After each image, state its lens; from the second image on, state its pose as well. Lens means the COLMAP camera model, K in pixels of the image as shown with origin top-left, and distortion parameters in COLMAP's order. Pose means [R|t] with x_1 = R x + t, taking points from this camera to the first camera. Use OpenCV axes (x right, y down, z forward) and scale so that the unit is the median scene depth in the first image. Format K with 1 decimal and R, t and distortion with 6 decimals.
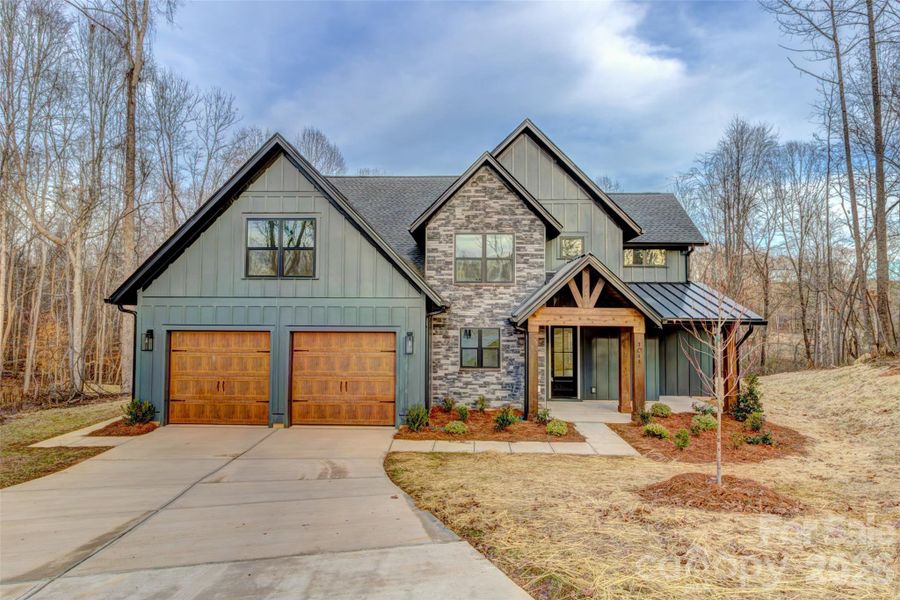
lens RADIAL K [[478.5, 0, 451.4], [0, 478.5, 299.4], [0, 0, 1]] dist [0.001893, 0.000388]
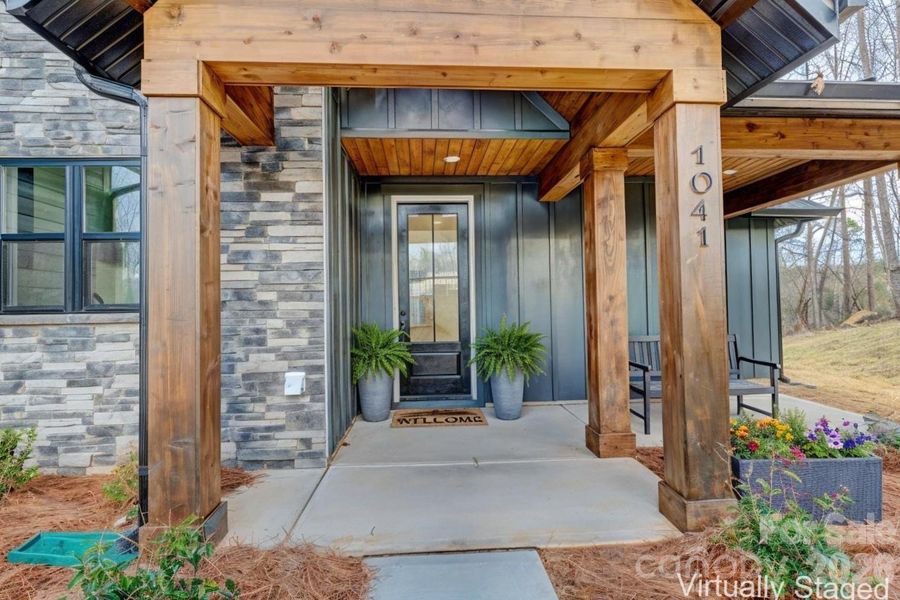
lens RADIAL K [[463.0, 0, 449.7], [0, 463.0, 299.8], [0, 0, 1]] dist [0.001539, -0.000447]
pose [[0.994001, -0.024392, 0.106619, 0.235990], [0.021233, 0.999304, 0.030668, 0.133622], [-0.107293, -0.028220, 0.993827, 0.729353]]
